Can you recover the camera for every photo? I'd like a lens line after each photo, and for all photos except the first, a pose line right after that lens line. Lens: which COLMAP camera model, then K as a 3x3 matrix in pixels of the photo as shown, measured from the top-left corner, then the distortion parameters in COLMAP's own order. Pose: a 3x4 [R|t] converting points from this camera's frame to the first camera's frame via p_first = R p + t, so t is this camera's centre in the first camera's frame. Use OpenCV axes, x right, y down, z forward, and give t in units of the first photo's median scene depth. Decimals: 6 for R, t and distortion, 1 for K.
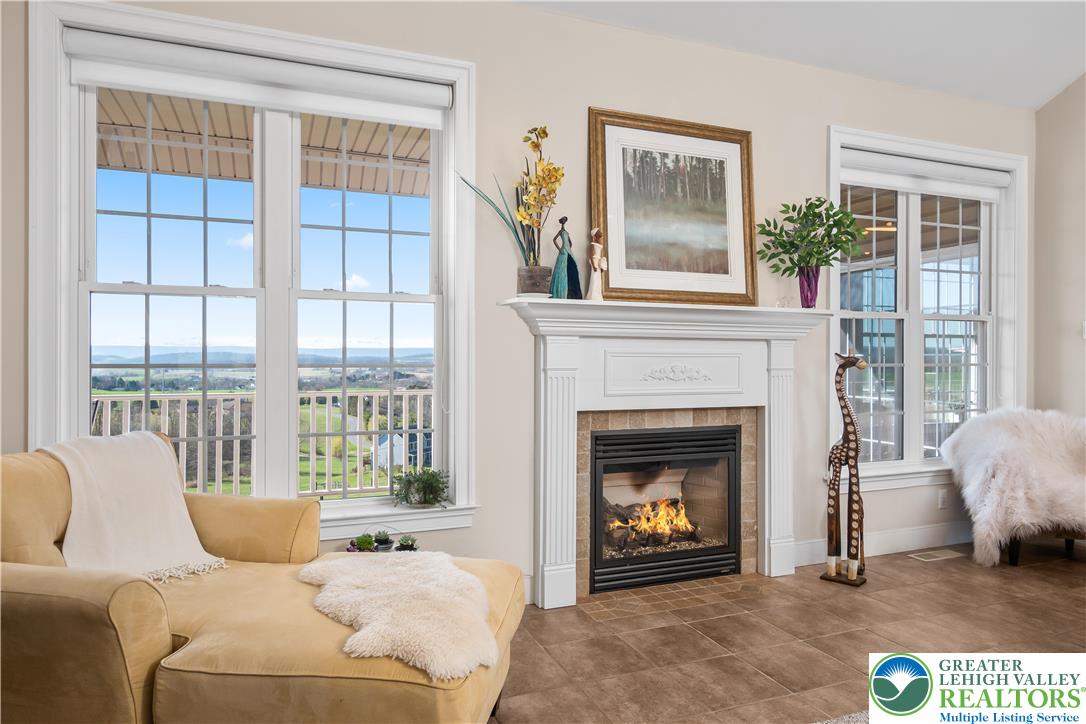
lens RADIAL K [[675.4, 0, 542.2], [0, 675.4, 361.7], [0, 0, 1]] dist [-0.000163, -0.000773]
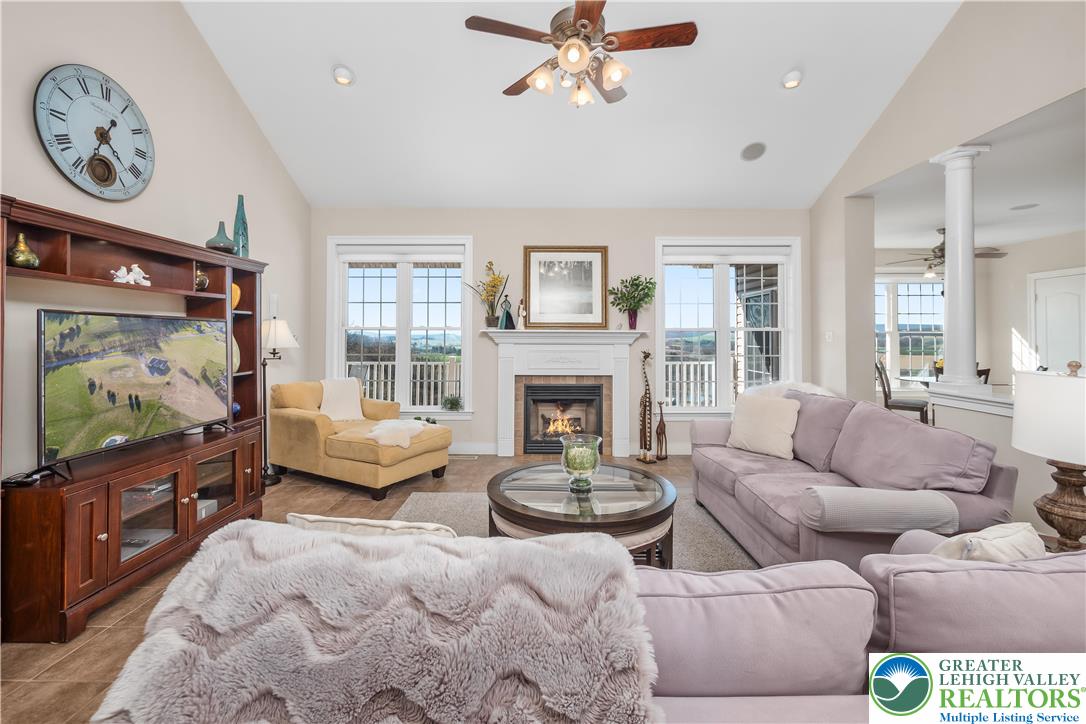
lens RADIAL K [[460.1, 0, 539.1], [0, 460.1, 331.6], [0, 0, 1]] dist [-0.007169, 0.000002]
pose [[0.929622, -0.004248, -0.368491, 0.663336], [-0.002439, 0.999841, -0.017679, -0.046910], [0.368507, 0.017333, 0.929463, -0.433274]]
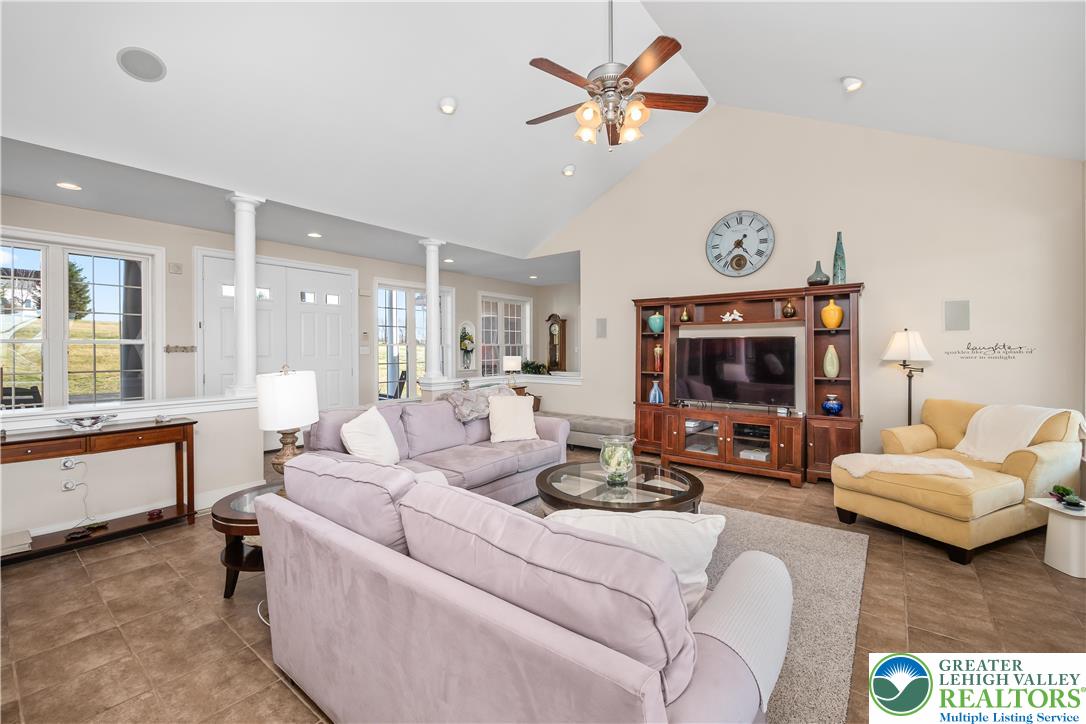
lens RADIAL K [[460.1, 0, 535.9], [0, 460.1, 354.5], [0, 0, 1]] dist [-0.007169, 0.000002]
pose [[-0.862227, 0.004544, -0.506502, 1.012002], [-0.003450, 0.999884, 0.014843, -0.052019], [0.506511, 0.014546, -0.862111, 0.950513]]
